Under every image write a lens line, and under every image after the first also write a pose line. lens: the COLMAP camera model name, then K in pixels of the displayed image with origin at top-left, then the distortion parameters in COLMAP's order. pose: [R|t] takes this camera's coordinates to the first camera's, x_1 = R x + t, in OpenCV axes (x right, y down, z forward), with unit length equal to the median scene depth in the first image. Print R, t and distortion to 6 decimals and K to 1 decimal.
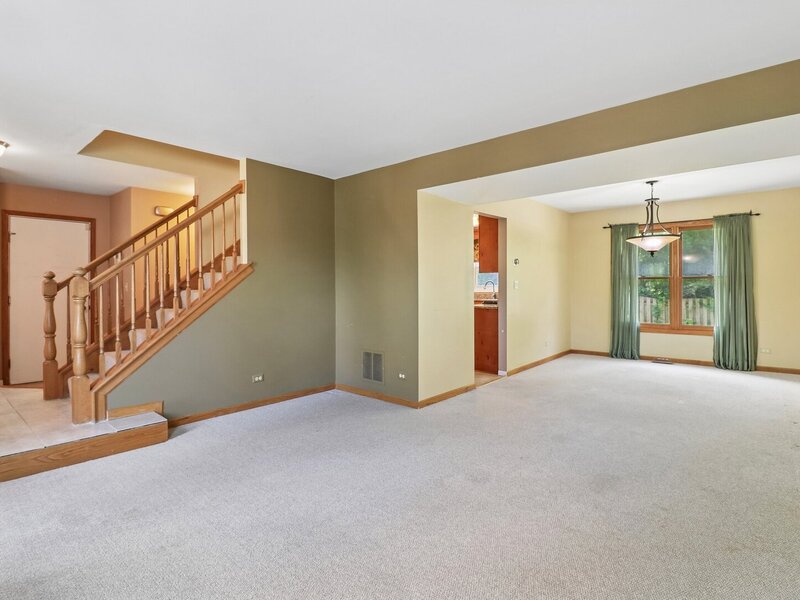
lens RADIAL K [[417.0, 0, 395.0], [0, 417.0, 296.2], [0, 0, 1]] dist [0.030193, -0.017378]
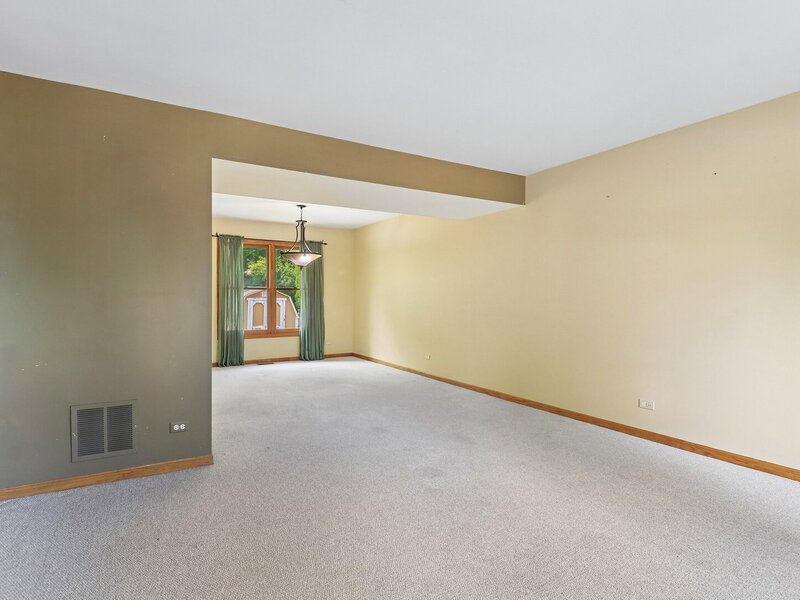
lens RADIAL K [[440.6, 0, 399.2], [0, 440.6, 289.6], [0, 0, 1]] dist [-0.017957, -0.001495]
pose [[0.294491, 0.020851, 0.955427, -0.414142], [0.021804, 0.999355, -0.028530, 0.000818], [-0.955406, 0.029234, 0.293846, 0.344165]]
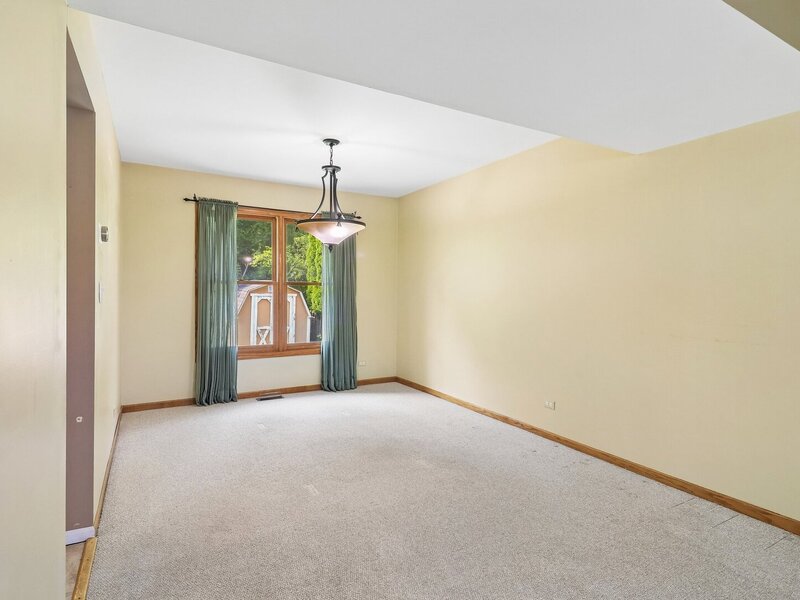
lens RADIAL K [[440.6, 0, 399.2], [0, 440.6, 289.6], [0, 0, 1]] dist [-0.017957, -0.001495]
pose [[0.310253, 0.010942, 0.950591, -0.025540], [0.014769, 0.999758, -0.016329, -0.017081], [-0.950539, 0.019106, 0.310016, 0.599771]]
